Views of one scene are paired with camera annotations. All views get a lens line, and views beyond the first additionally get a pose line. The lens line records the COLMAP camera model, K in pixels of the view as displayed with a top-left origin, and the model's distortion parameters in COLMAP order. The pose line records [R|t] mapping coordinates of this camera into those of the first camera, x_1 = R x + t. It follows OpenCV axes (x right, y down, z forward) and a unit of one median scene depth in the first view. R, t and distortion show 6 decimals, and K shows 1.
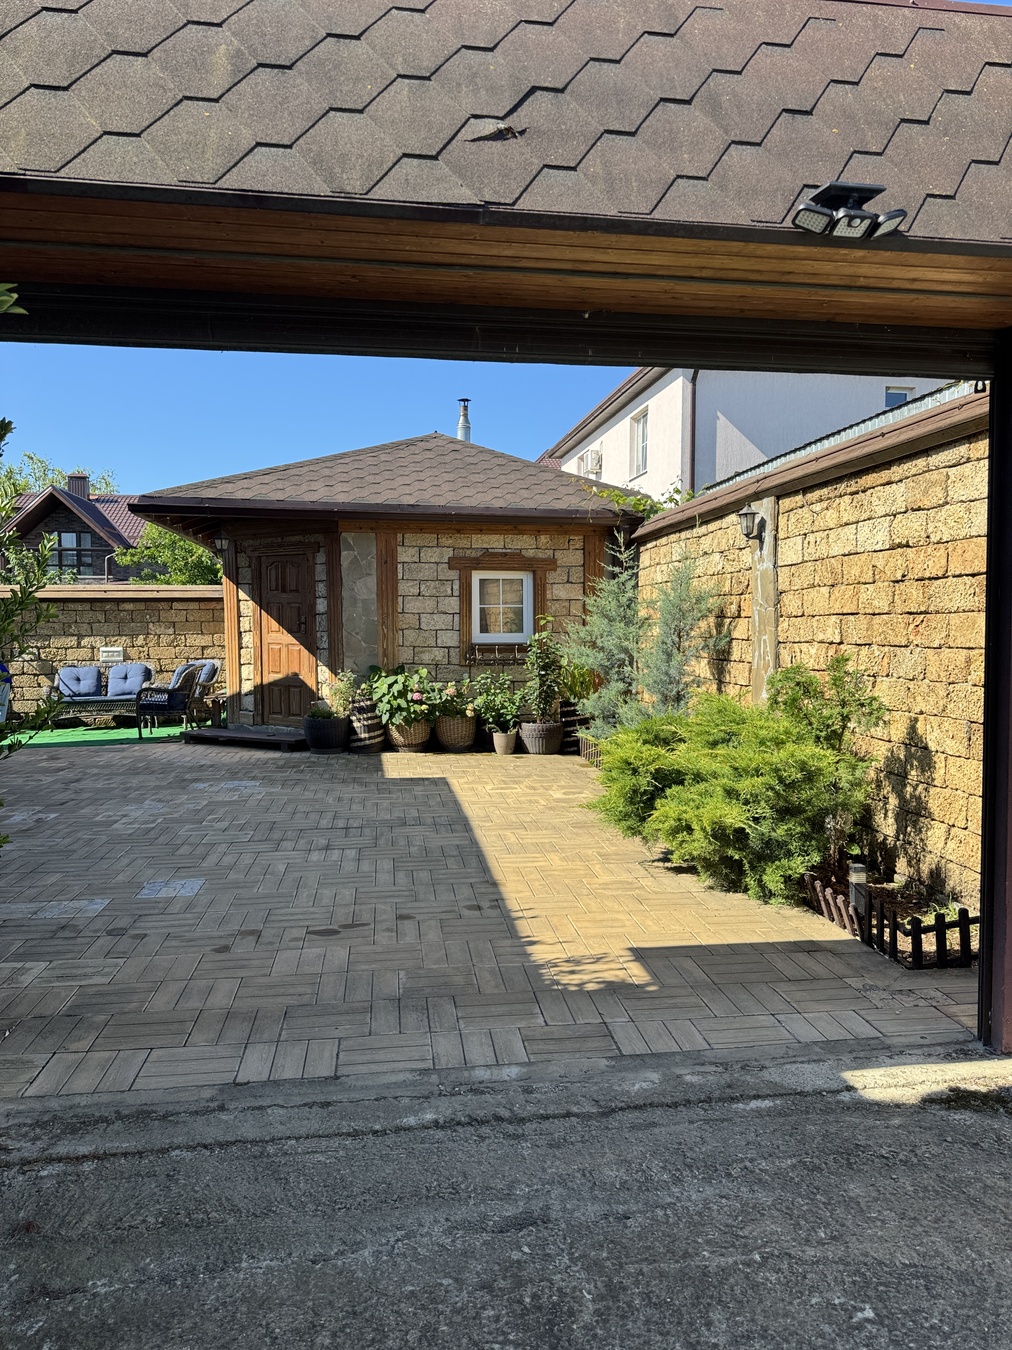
lens RADIAL K [[944.4, 0, 513.4], [0, 944.4, 687.0], [0, 0, 1]] dist [0.054195, -0.049997]
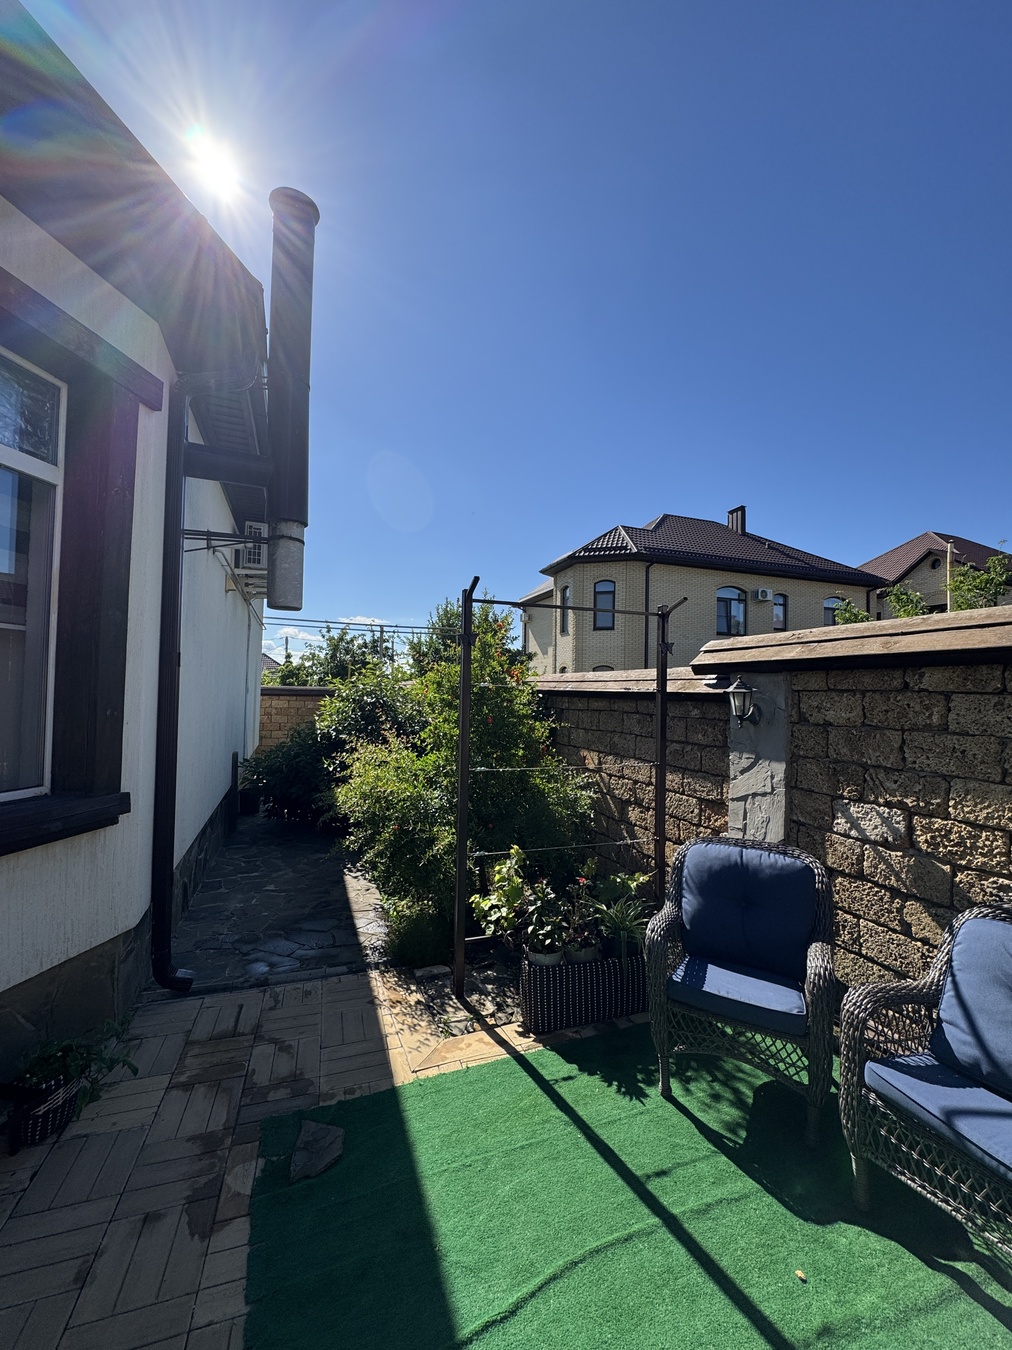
lens RADIAL K [[536.8, 0, 508.2], [0, 536.8, 674.8], [0, 0, 1]] dist [-0.002566, 0.000746]
pose [[0.206684, -0.022598, -0.978147, -0.460064], [-0.082605, 0.995761, -0.040459, -0.089036], [0.974914, 0.089162, 0.203941, 1.090128]]
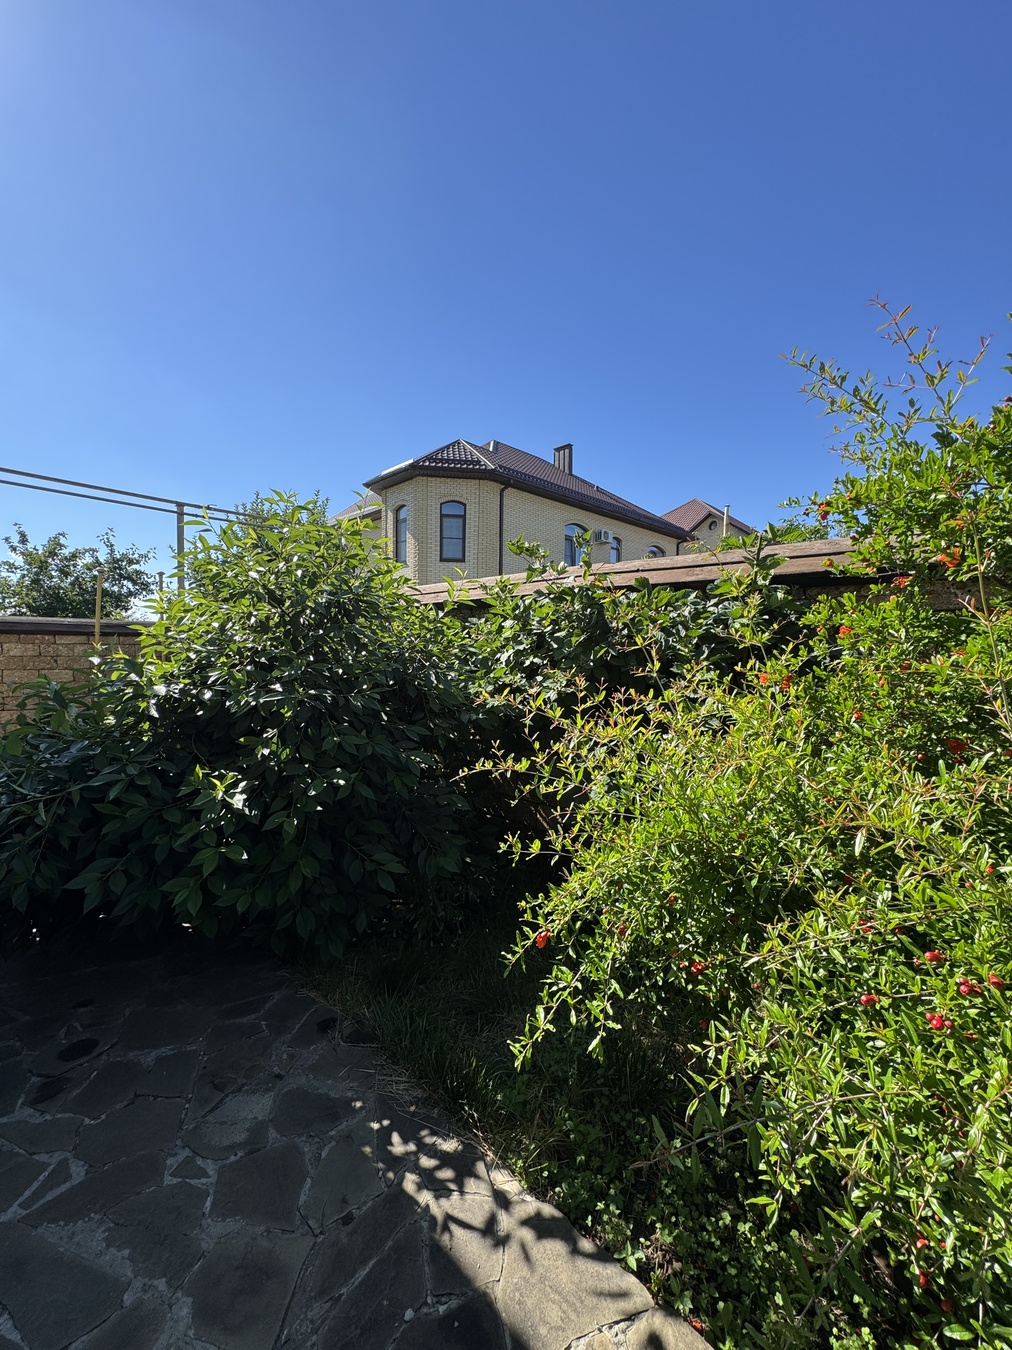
lens RADIAL K [[536.8, 0, 505.2], [0, 536.8, 672.8], [0, 0, 1]] dist [-0.002566, 0.000746]
pose [[0.599049, 0.041631, -0.799629, -0.871592], [-0.062977, 0.998004, 0.004779, -0.046322], [0.798232, 0.047496, 0.600475, 0.991095]]
